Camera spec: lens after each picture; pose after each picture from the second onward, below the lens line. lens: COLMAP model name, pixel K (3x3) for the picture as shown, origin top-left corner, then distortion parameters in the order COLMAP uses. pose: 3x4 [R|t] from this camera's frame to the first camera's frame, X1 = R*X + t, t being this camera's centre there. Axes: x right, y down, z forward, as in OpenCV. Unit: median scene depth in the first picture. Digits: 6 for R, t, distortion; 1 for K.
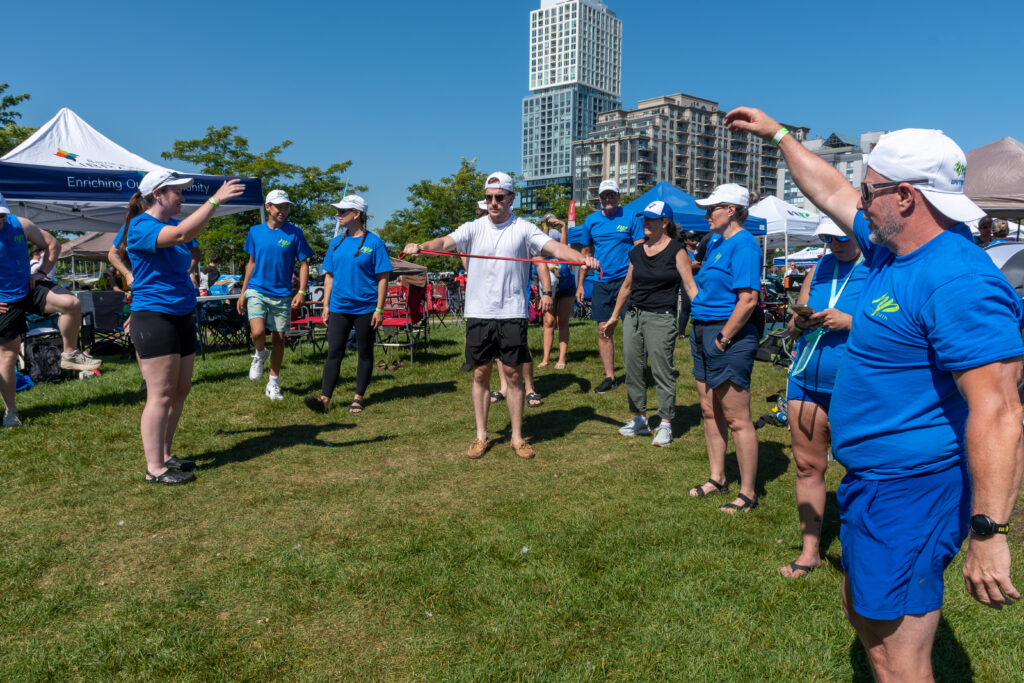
lens RADIAL K [[788.5, 0, 510.5], [0, 788.5, 341.7], [0, 0, 1]] dist [0.004443, 0.000434]
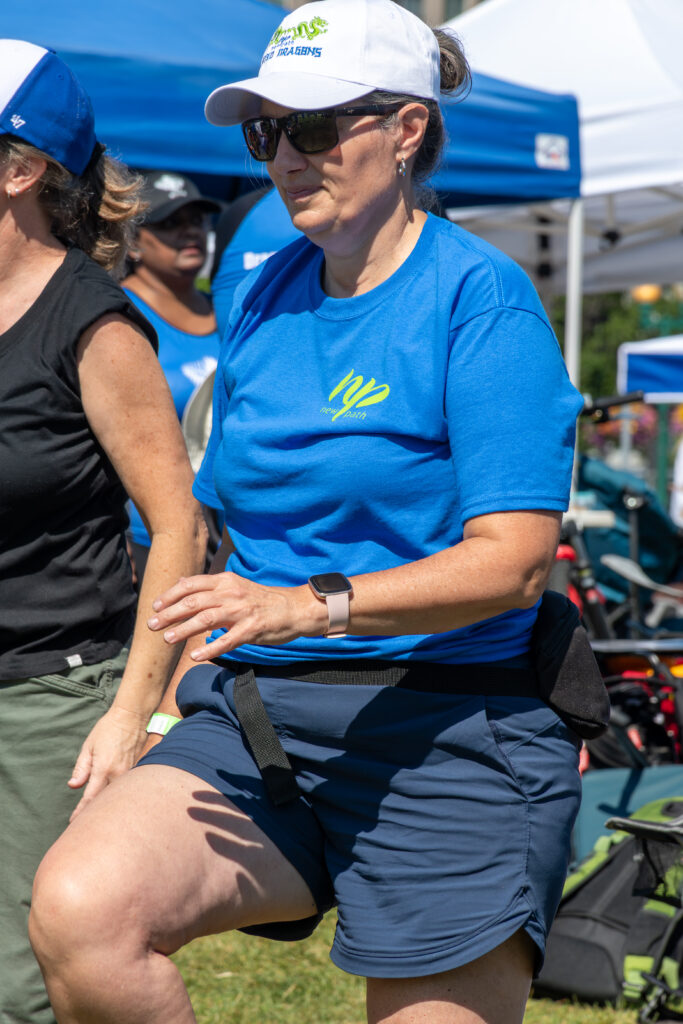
lens RADIAL K [[6115.9, 0, 341.5], [0, 6115.9, 512.1], [0, 0, 1]] dist [0.714883, 0.000000]
pose [[0.962349, 0.007624, 0.271712, -0.054248], [0.012408, 0.997332, -0.071930, 0.011520], [-0.271535, 0.072594, 0.959687, -0.157756]]
